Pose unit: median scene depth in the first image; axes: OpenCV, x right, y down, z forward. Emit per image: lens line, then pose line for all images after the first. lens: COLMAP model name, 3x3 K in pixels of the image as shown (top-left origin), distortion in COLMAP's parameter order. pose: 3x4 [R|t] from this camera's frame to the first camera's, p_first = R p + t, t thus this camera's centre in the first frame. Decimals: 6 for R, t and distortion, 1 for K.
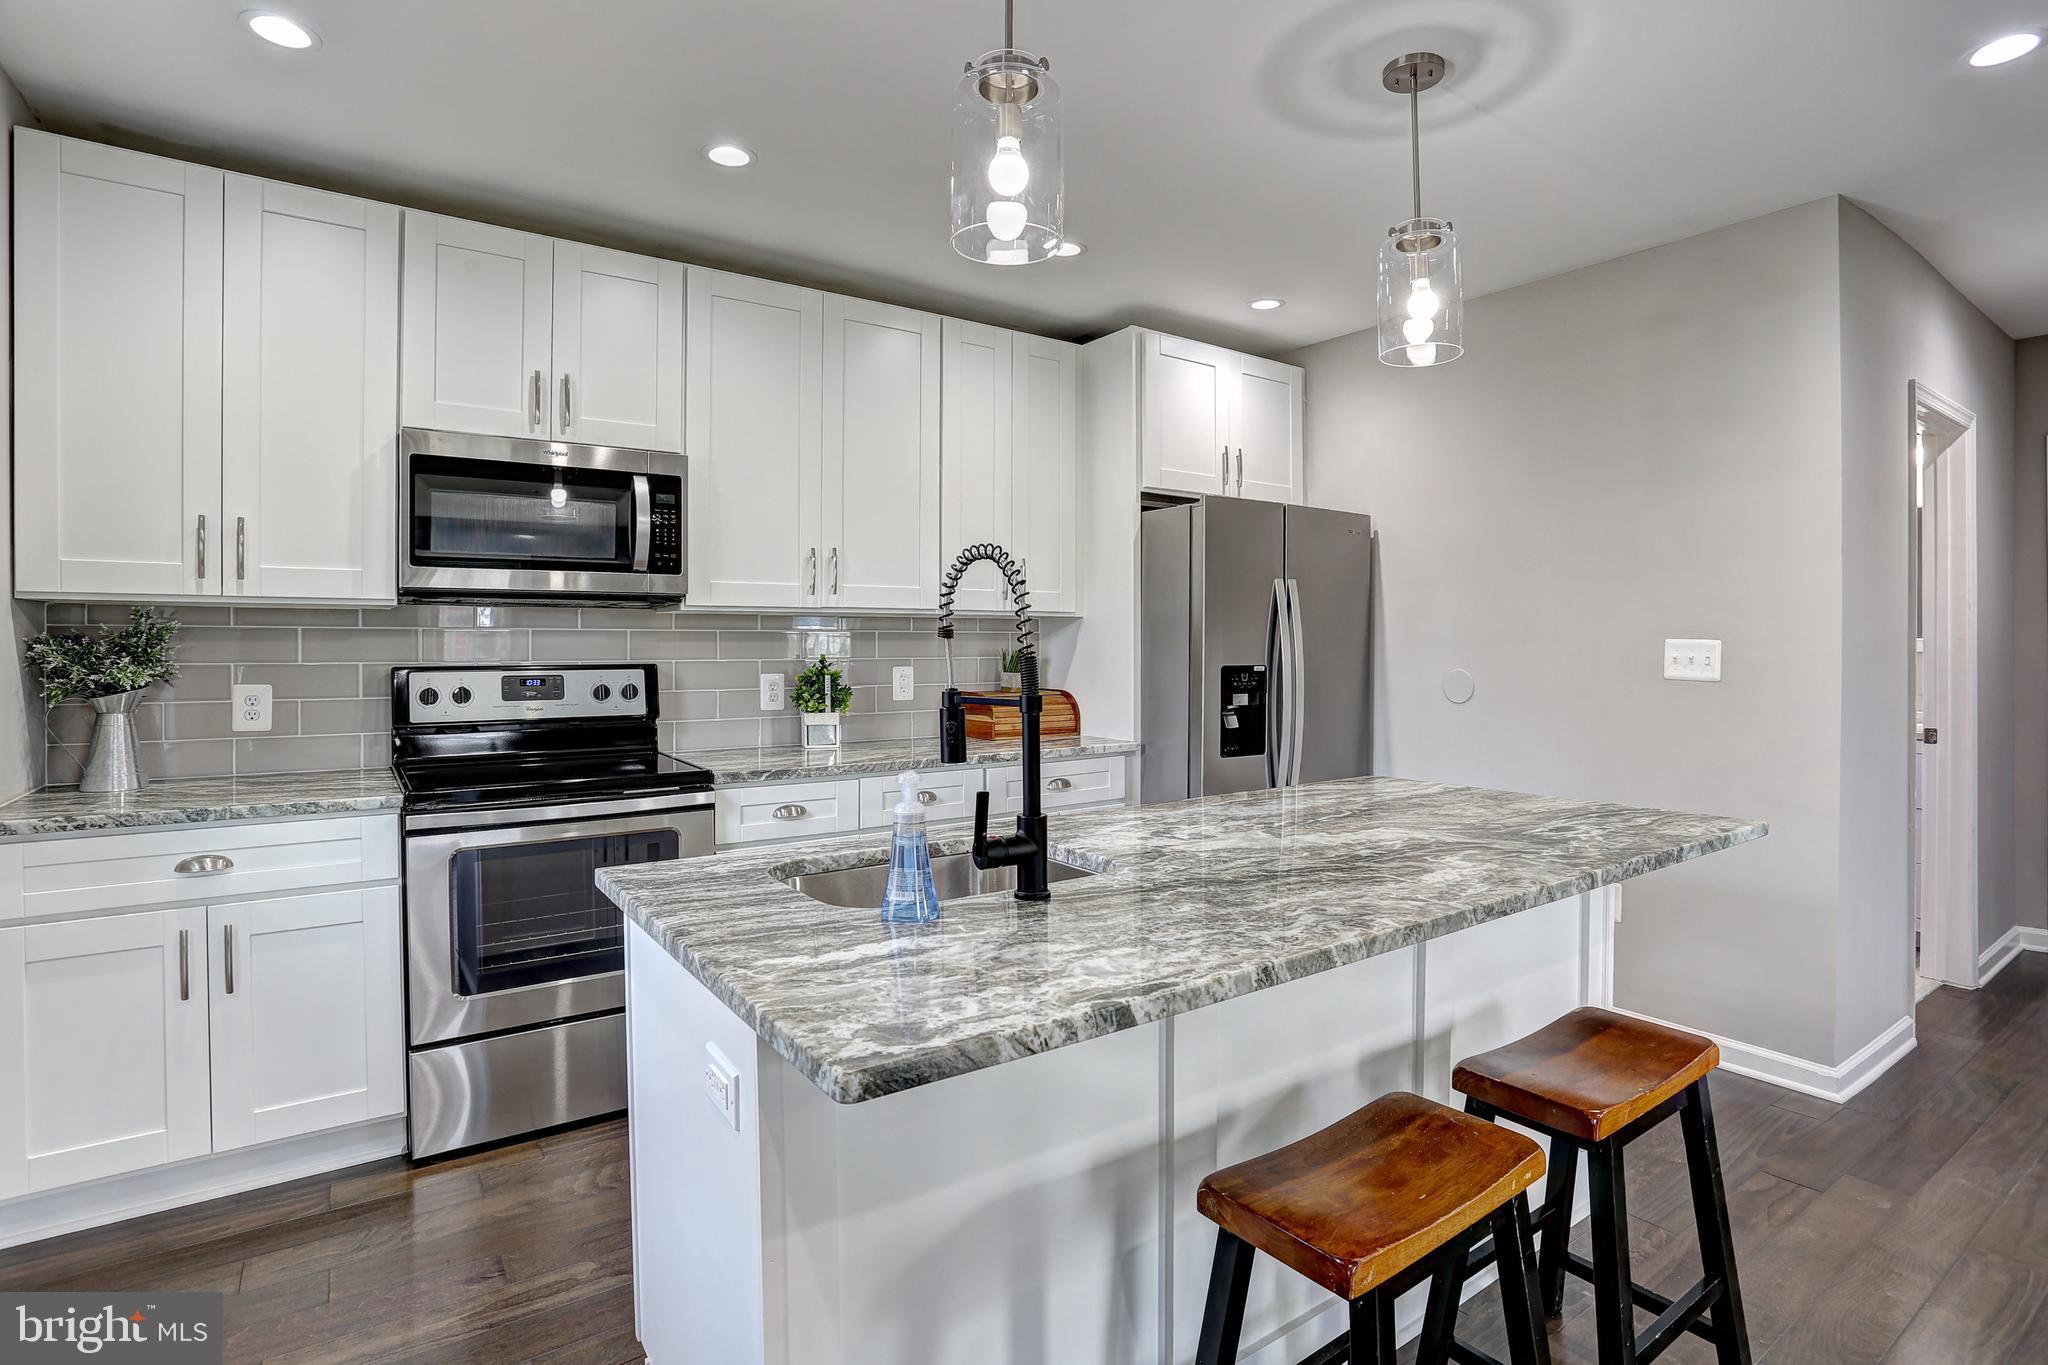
lens RADIAL K [[1011.0, 0, 1032.7], [0, 1011.0, 649.8], [0, 0, 1]] dist [-0.098348, 0.058166]
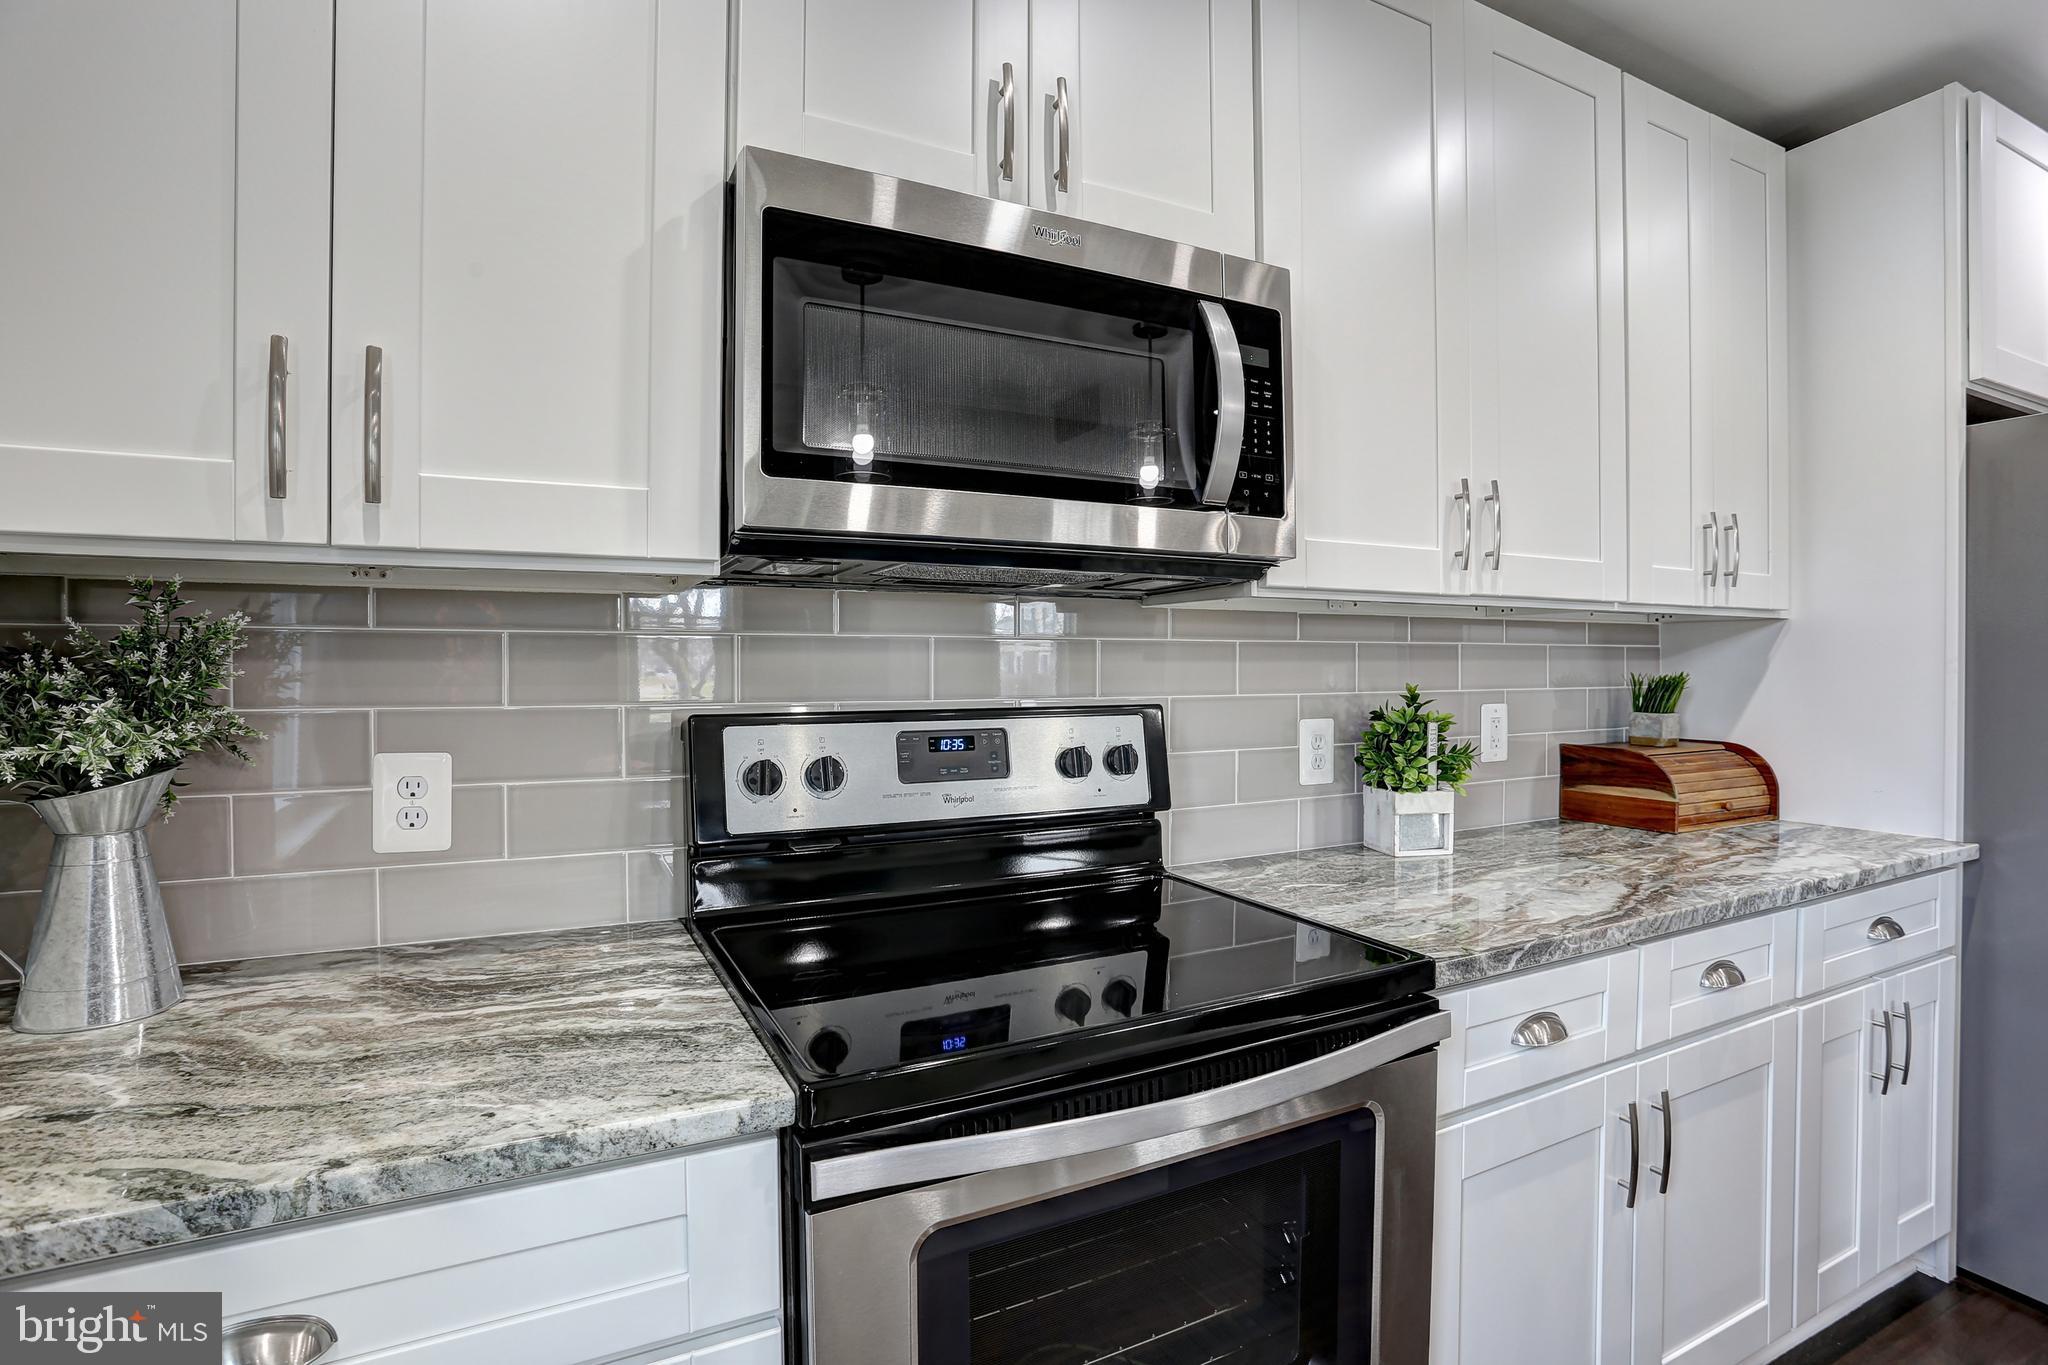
lens RADIAL K [[1051.6, 0, 1101.1], [0, 1051.6, 678.8], [0, 0, 1]] dist [-0.097805, 0.056224]
pose [[0.994231, 0.000312, -0.107258, -0.388399], [0.000451, 0.999975, 0.007083, -0.003127], [0.107258, -0.007090, 0.994206, 0.506088]]
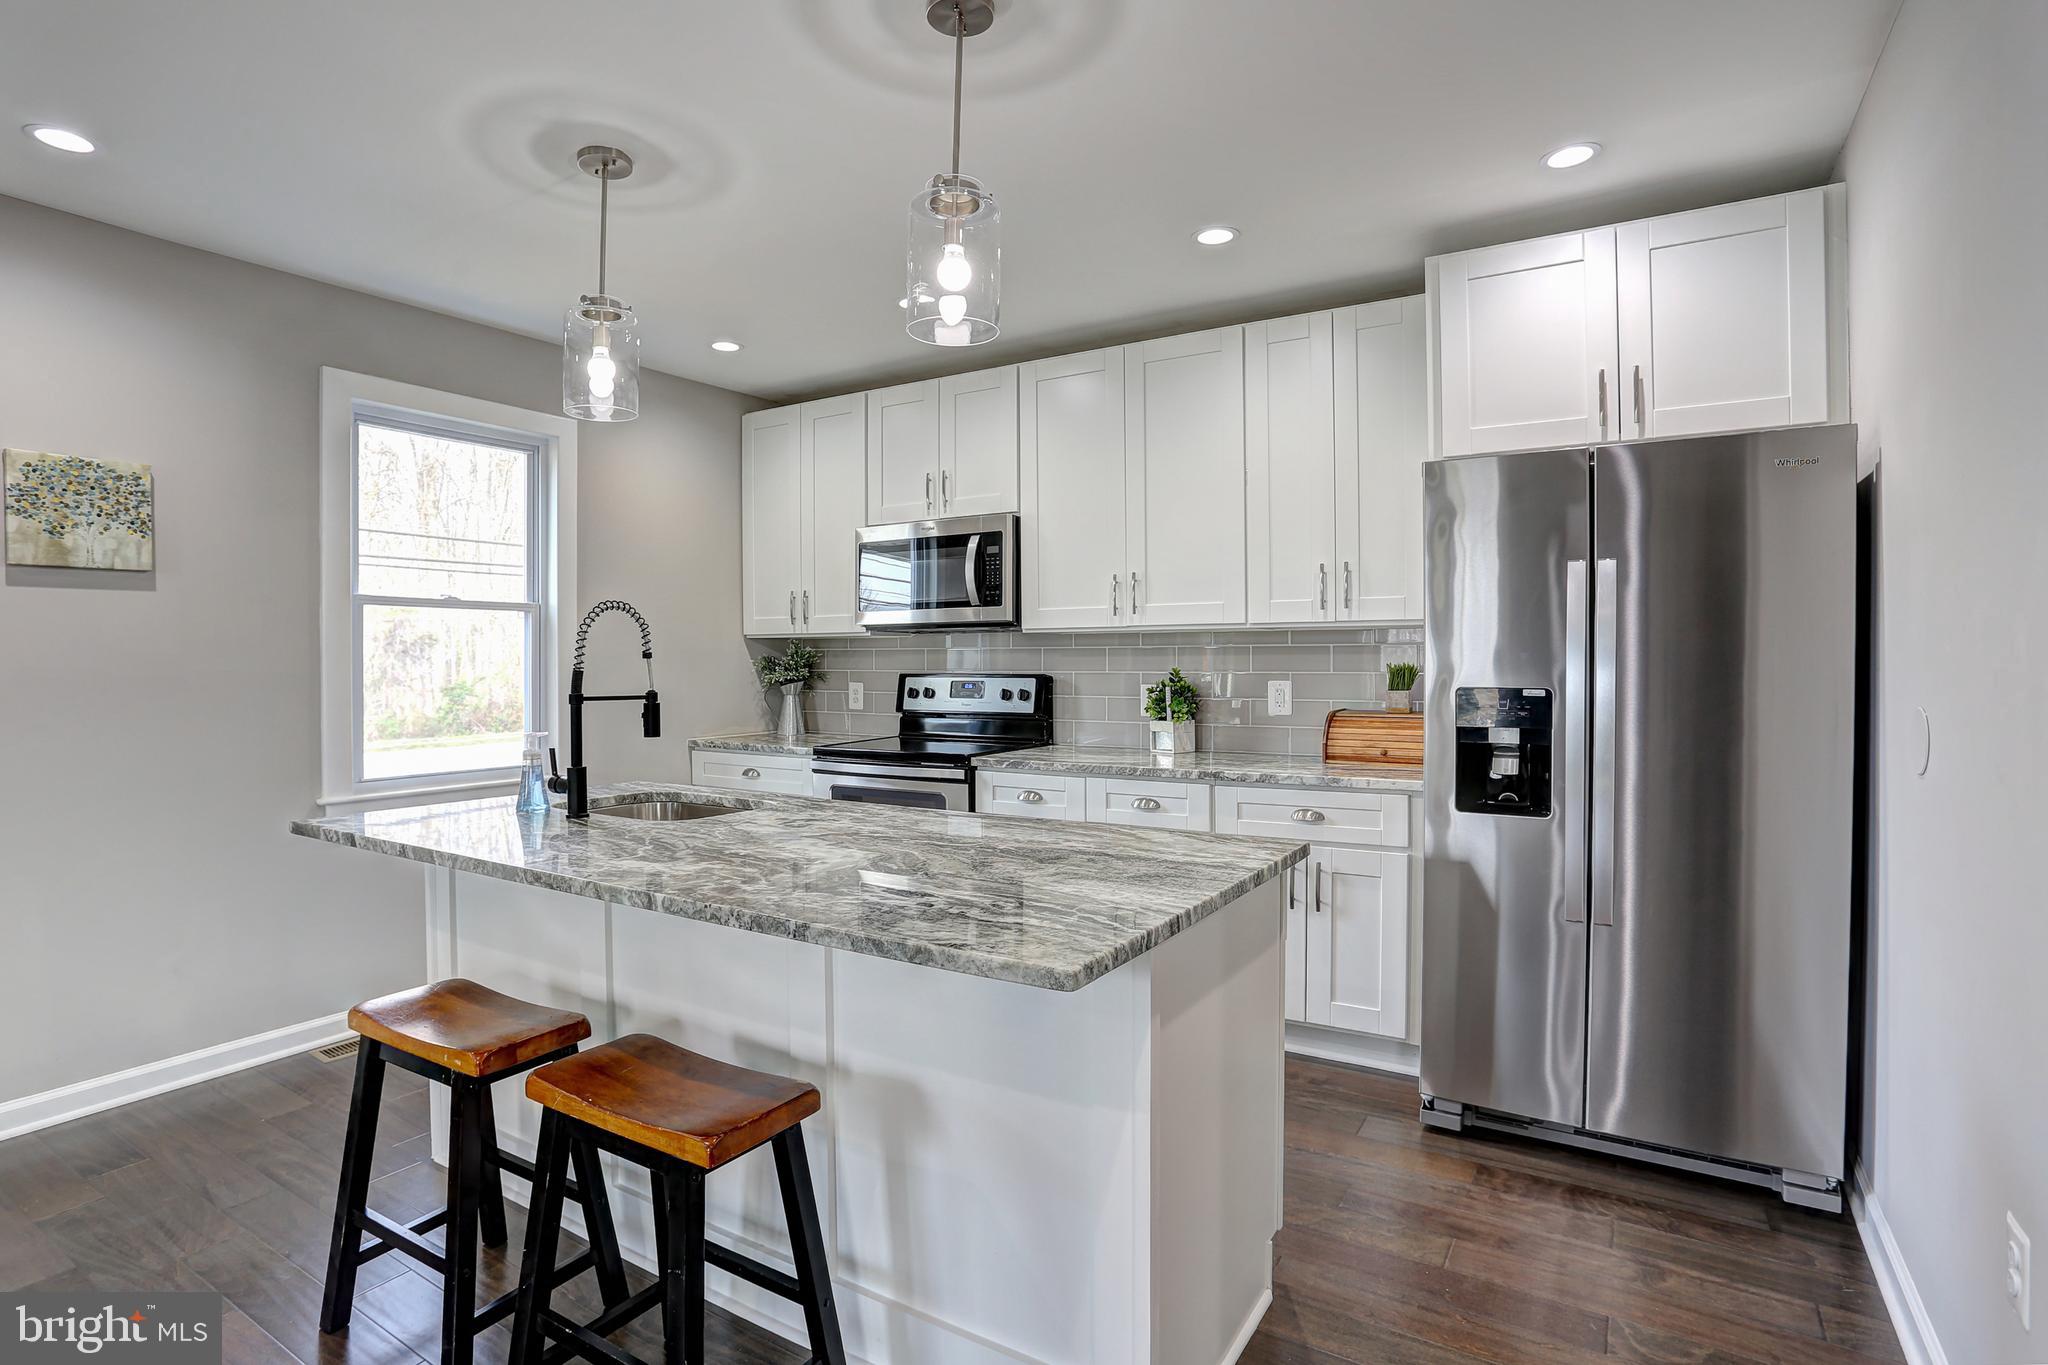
lens RADIAL K [[1011.0, 0, 1032.7], [0, 1011.0, 649.8], [0, 0, 1]] dist [-0.098348, 0.058166]
pose [[0.412795, -0.006745, -0.910799, 0.887479], [-0.000532, 0.999971, -0.007646, -0.008037], [0.910824, 0.003641, 0.412779, 0.499675]]
